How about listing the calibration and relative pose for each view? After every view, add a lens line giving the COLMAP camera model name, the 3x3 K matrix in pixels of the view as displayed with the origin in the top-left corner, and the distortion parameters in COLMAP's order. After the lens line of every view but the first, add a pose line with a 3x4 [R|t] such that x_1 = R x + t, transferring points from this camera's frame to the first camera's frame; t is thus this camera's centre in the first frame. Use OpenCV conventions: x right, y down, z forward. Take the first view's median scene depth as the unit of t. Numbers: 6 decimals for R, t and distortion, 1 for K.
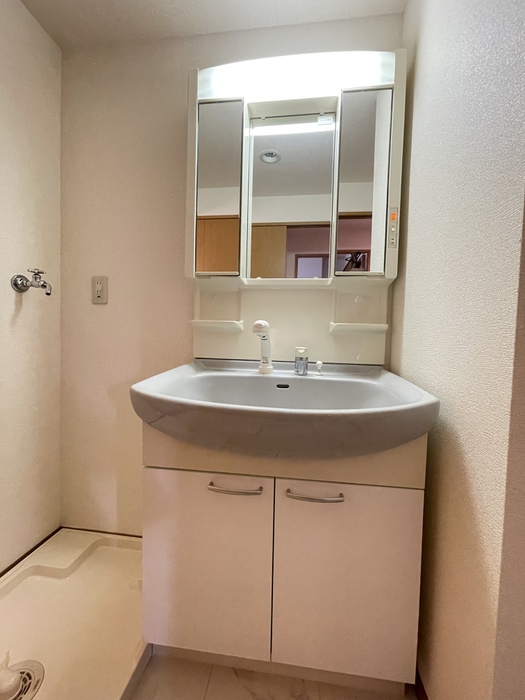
lens RADIAL K [[283.8, 0, 262.5], [0, 283.8, 350.0], [0, 0, 1]] dist [0.000584, 0.000117]
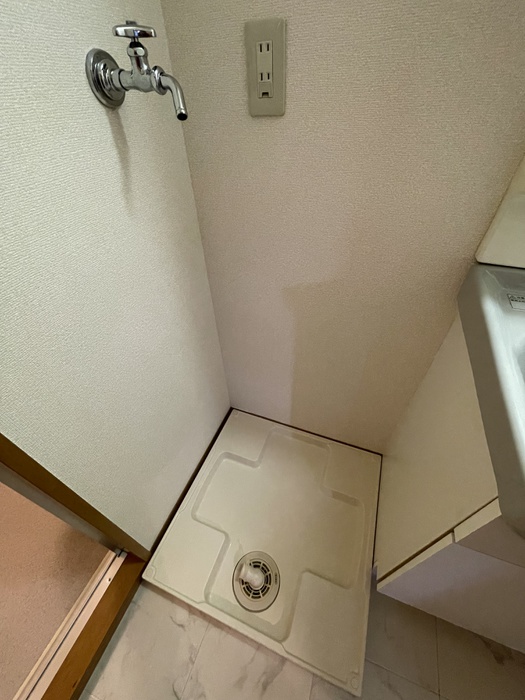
lens RADIAL K [[283.8, 0, 262.5], [0, 283.8, 350.0], [0, 0, 1]] dist [0.000584, 0.000117]
pose [[0.969139, 0.127151, -0.211195, -0.471363], [0.040656, 0.762544, 0.645658, -0.181018], [0.243141, -0.634318, 0.733841, 0.480808]]
